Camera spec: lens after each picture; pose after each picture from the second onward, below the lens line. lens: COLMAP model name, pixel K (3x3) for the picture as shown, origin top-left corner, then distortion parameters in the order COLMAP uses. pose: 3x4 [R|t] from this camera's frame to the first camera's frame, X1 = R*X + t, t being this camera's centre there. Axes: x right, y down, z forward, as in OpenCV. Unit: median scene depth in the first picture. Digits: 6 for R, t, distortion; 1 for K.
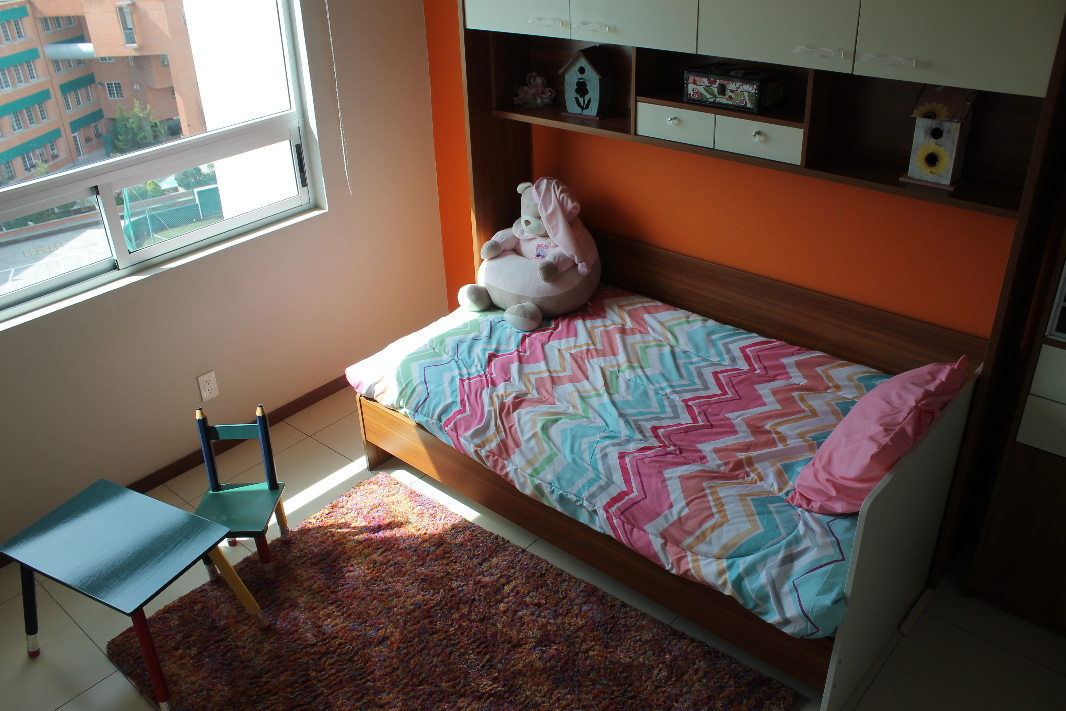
lens RADIAL K [[902.8, 0, 533.0], [0, 902.8, 355.5], [0, 0, 1]] dist [-0.173366, 0.174763]
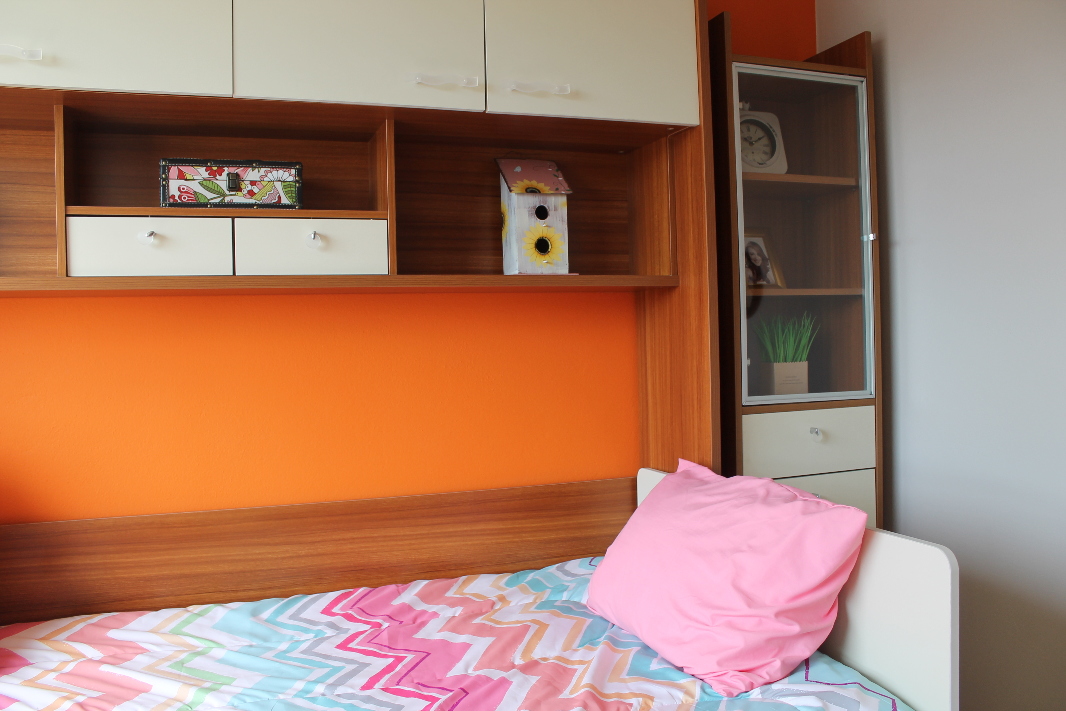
lens RADIAL K [[902.8, 0, 533.0], [0, 902.8, 355.5], [0, 0, 1]] dist [-0.173366, 0.174763]
pose [[0.483925, -0.000822, 0.875109, -0.232217], [0.427009, 0.873094, -0.235311, 0.044702], [-0.763859, 0.487552, 0.422863, 0.632939]]
